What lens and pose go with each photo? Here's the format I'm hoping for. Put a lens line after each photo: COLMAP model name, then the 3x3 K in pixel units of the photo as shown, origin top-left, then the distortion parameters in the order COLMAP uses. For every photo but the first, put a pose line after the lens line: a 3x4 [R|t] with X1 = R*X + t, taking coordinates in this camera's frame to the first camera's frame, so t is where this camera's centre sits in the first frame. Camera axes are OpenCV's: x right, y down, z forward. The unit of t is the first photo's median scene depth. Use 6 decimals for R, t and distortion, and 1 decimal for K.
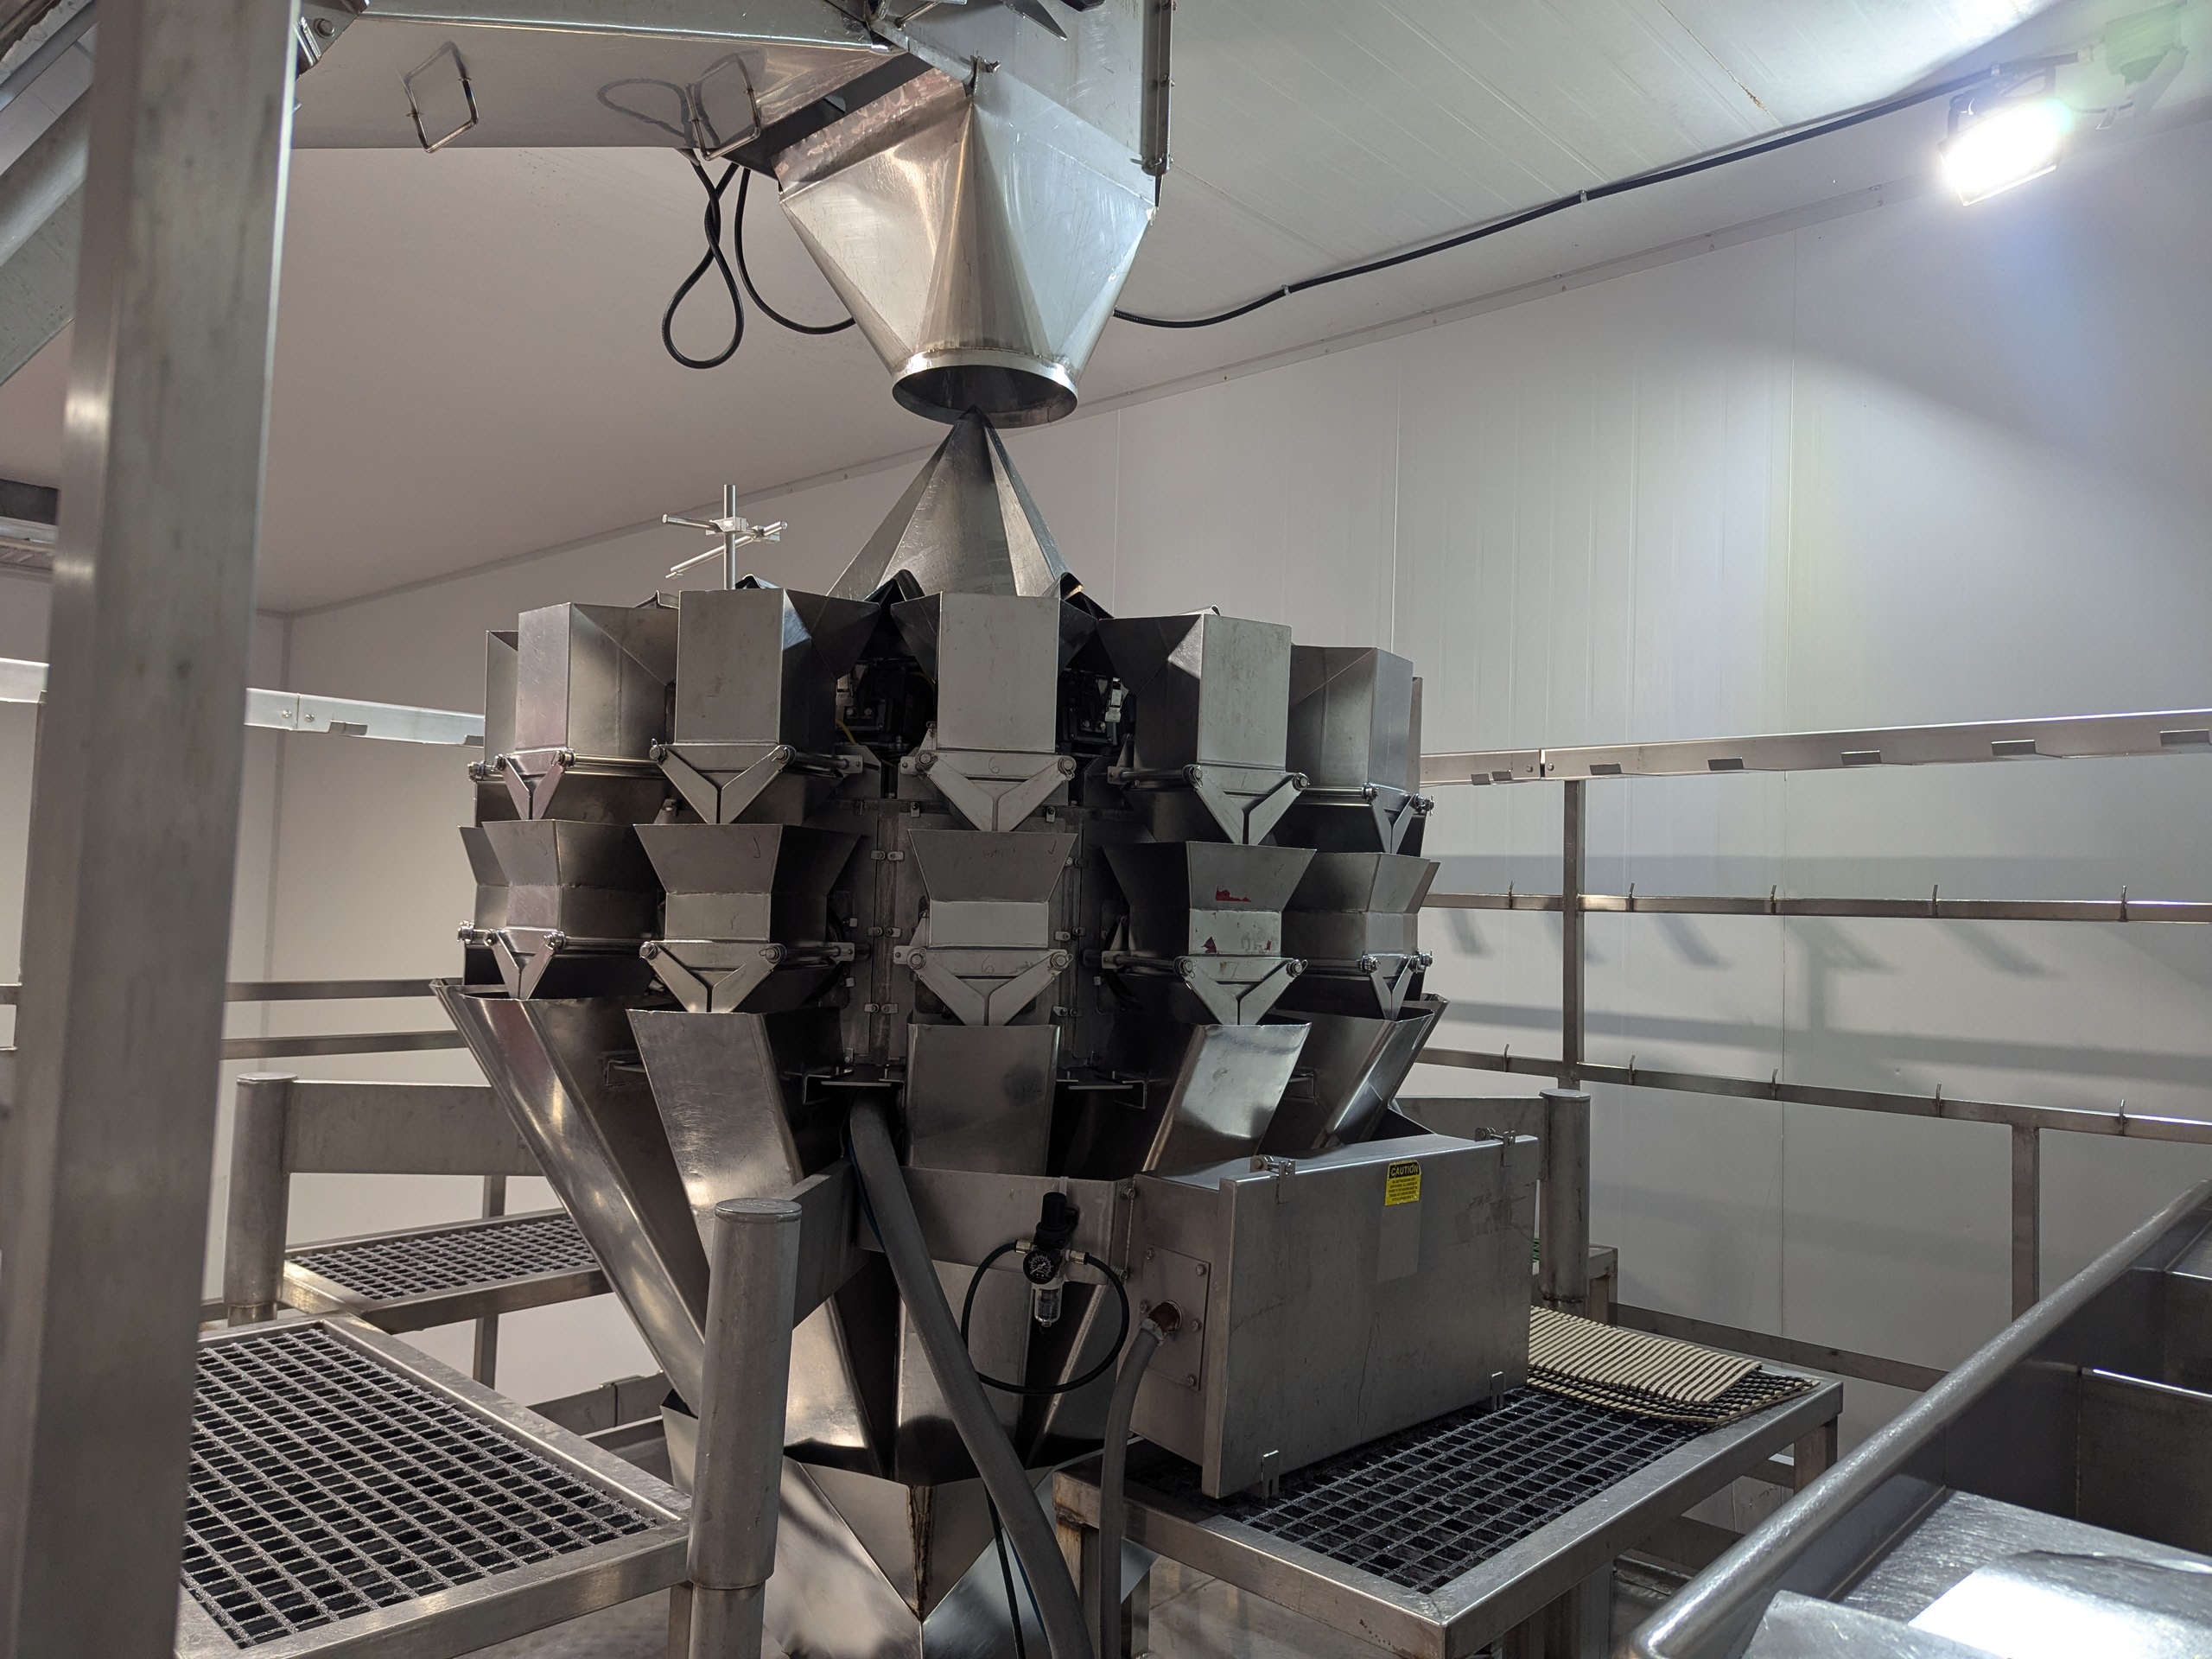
lens RADIAL K [[1564.7, 0, 1082.1], [0, 1564.7, 830.9], [0, 0, 1]] dist [0.089875, -0.104176]
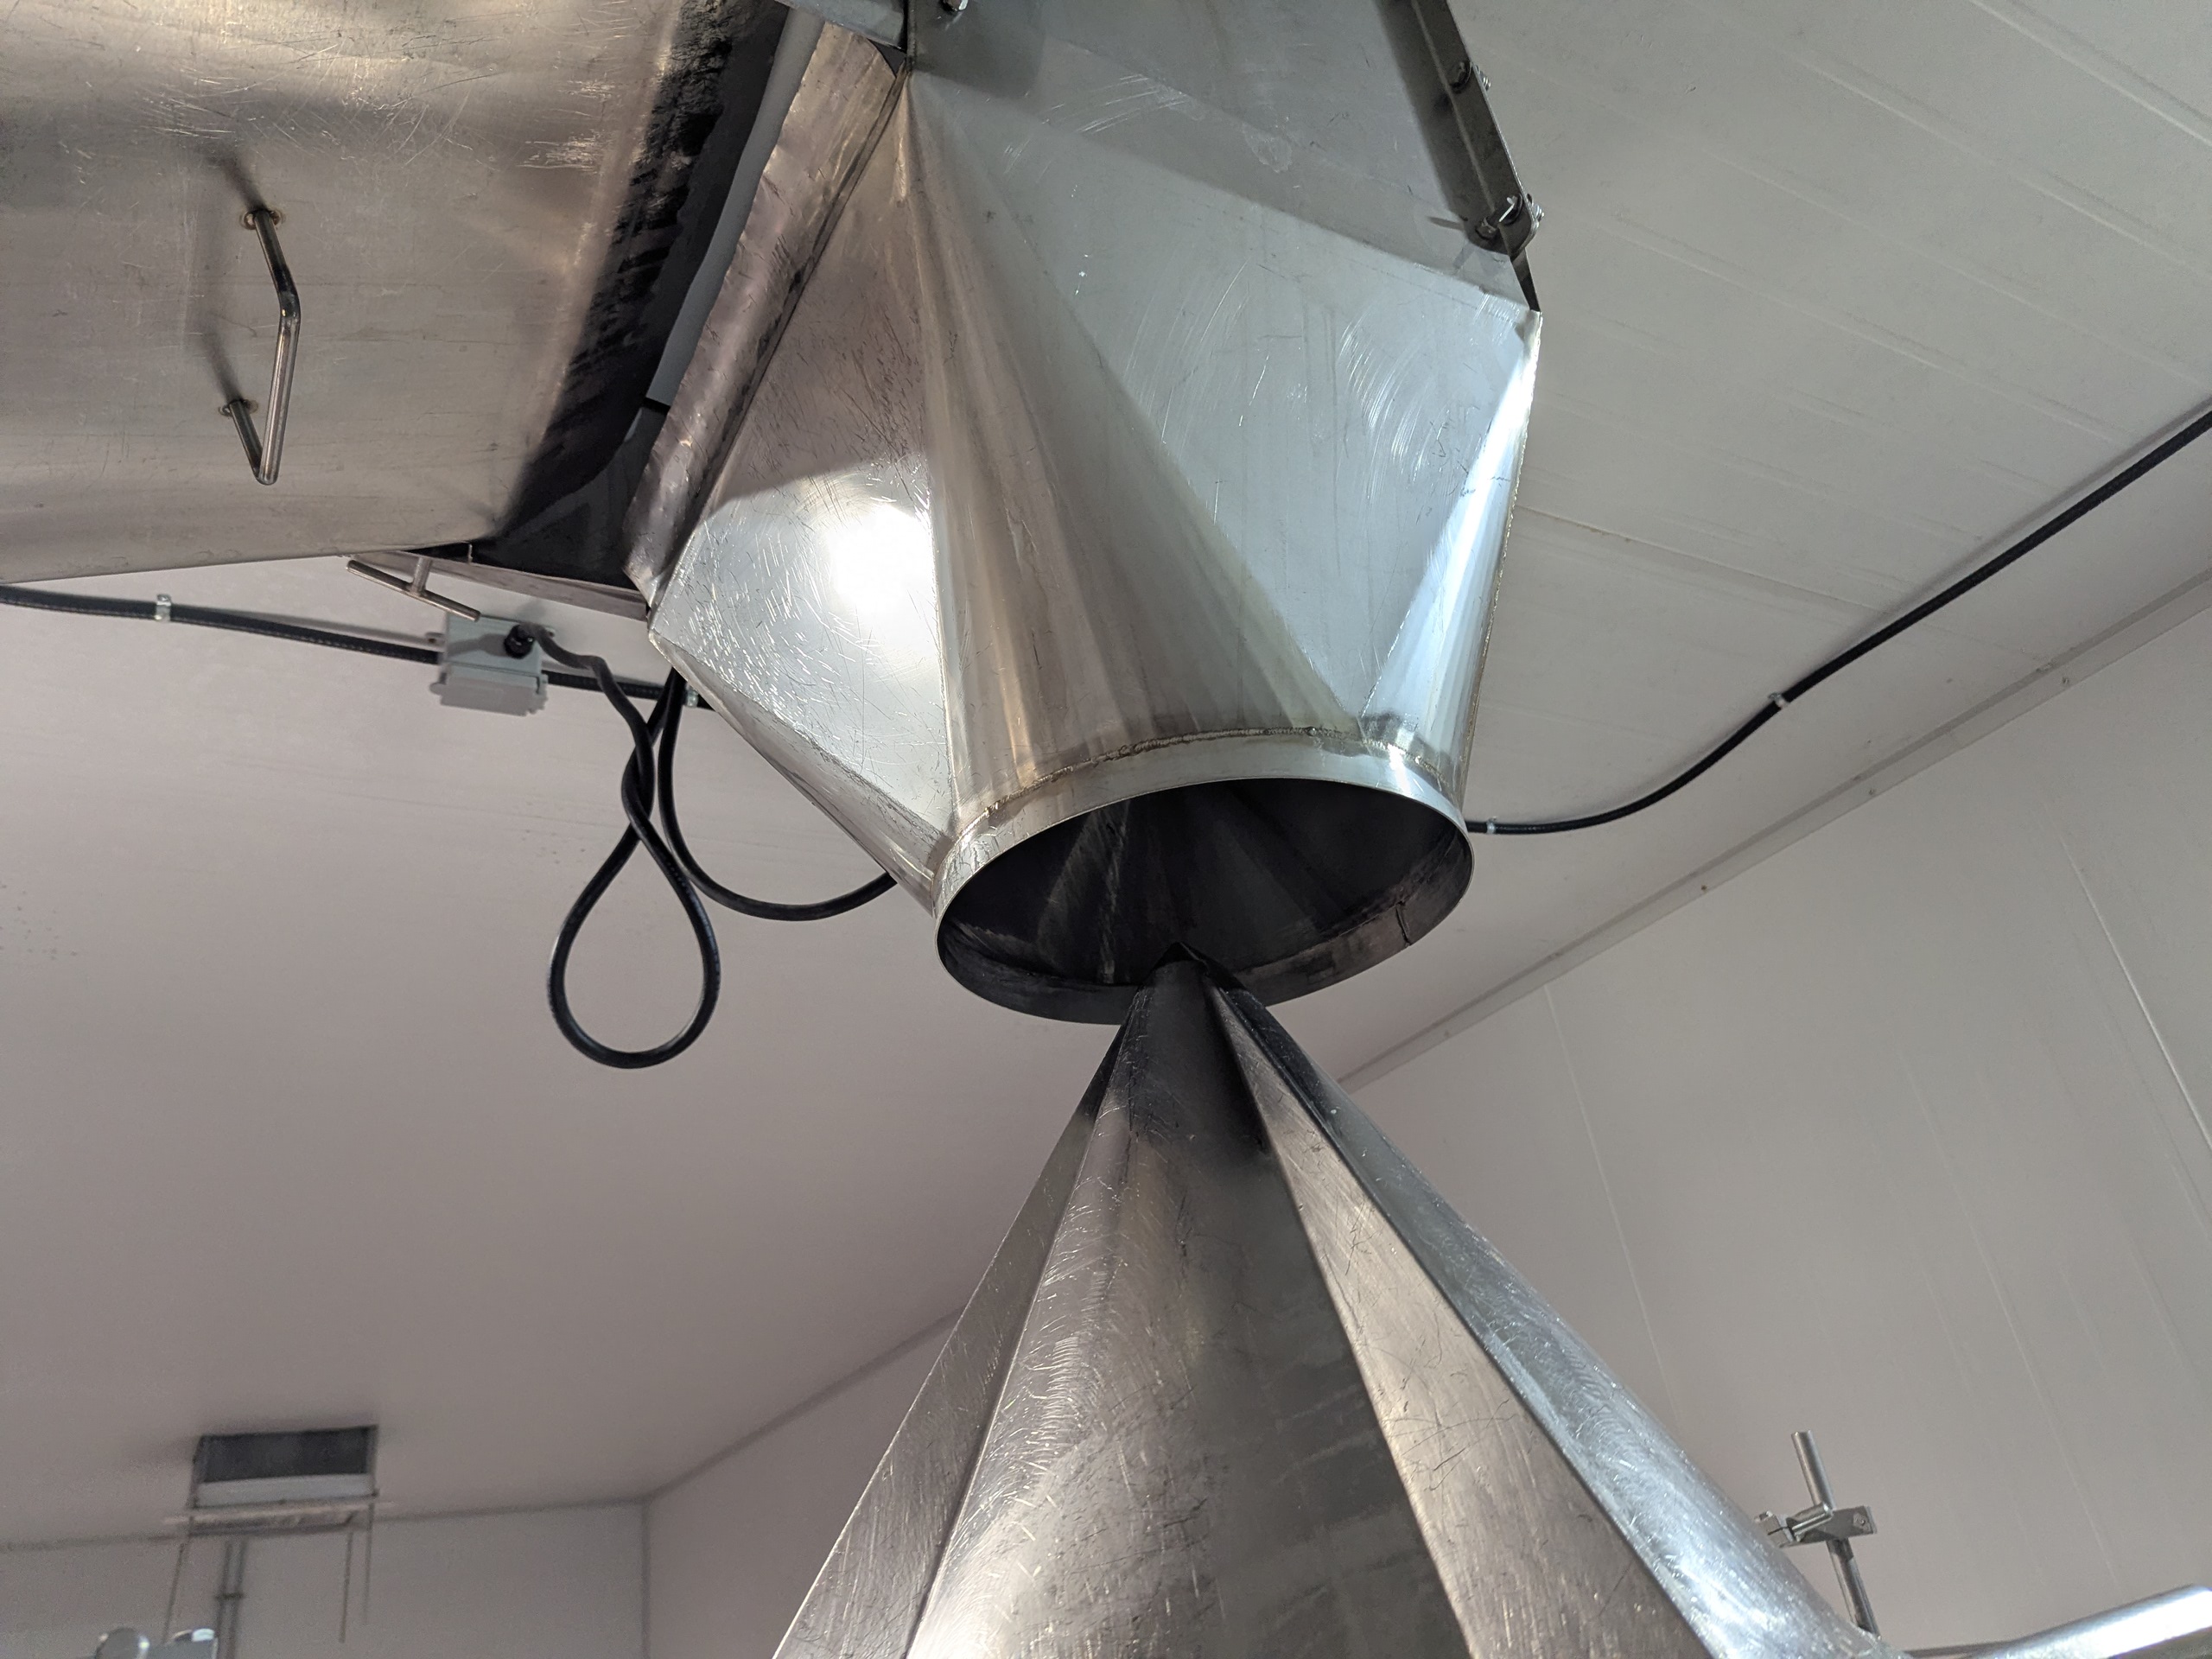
lens RADIAL K [[1576.1, 0, 1102.3], [0, 1576.1, 836.1], [0, 0, 1]] dist [0.064329, -0.066700]
pose [[0.941225, -0.281428, -0.186798, -0.016662], [0.178999, 0.884551, -0.430731, -0.191998], [0.286452, 0.371978, 0.882937, 0.894545]]
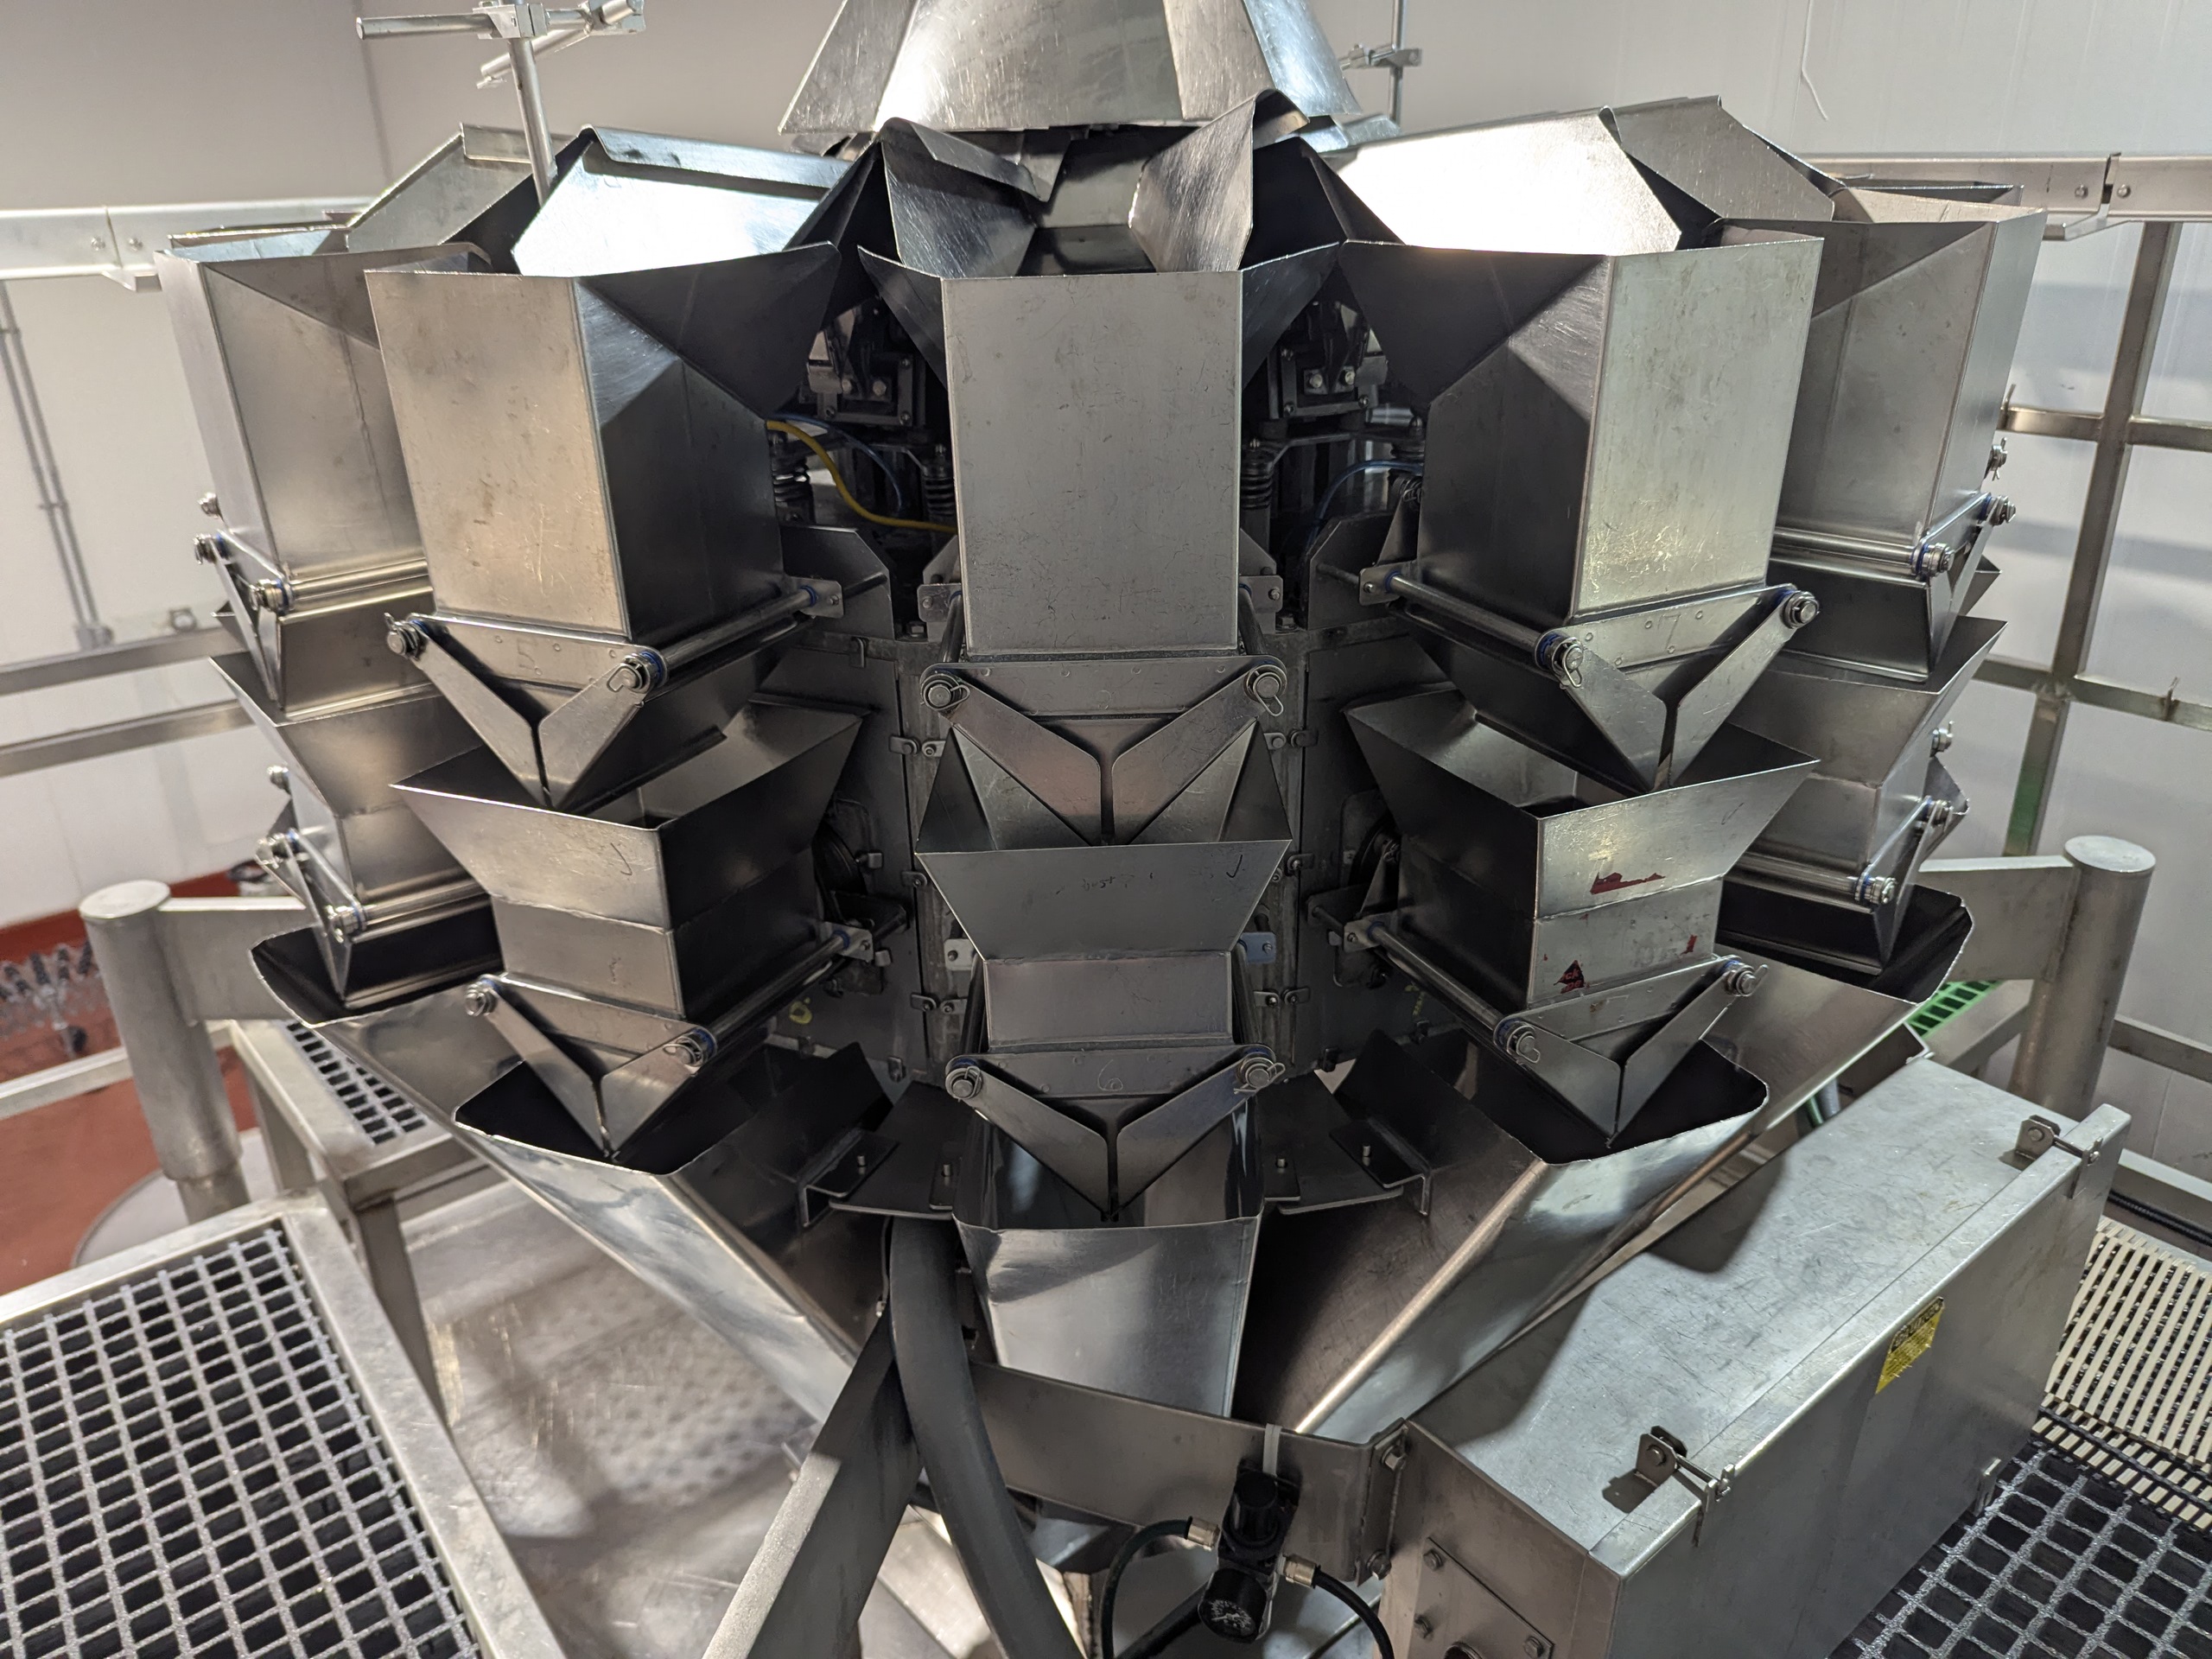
lens RADIAL K [[1566.4, 0, 1097.1], [0, 1566.4, 807.3], [0, 0, 1]] dist [0.063418, -0.066379]
pose [[0.990184, -0.002930, -0.139736, 0.004449], [0.063076, 0.901547, 0.428060, -0.187102], [0.124724, -0.432672, 0.892882, 0.555012]]
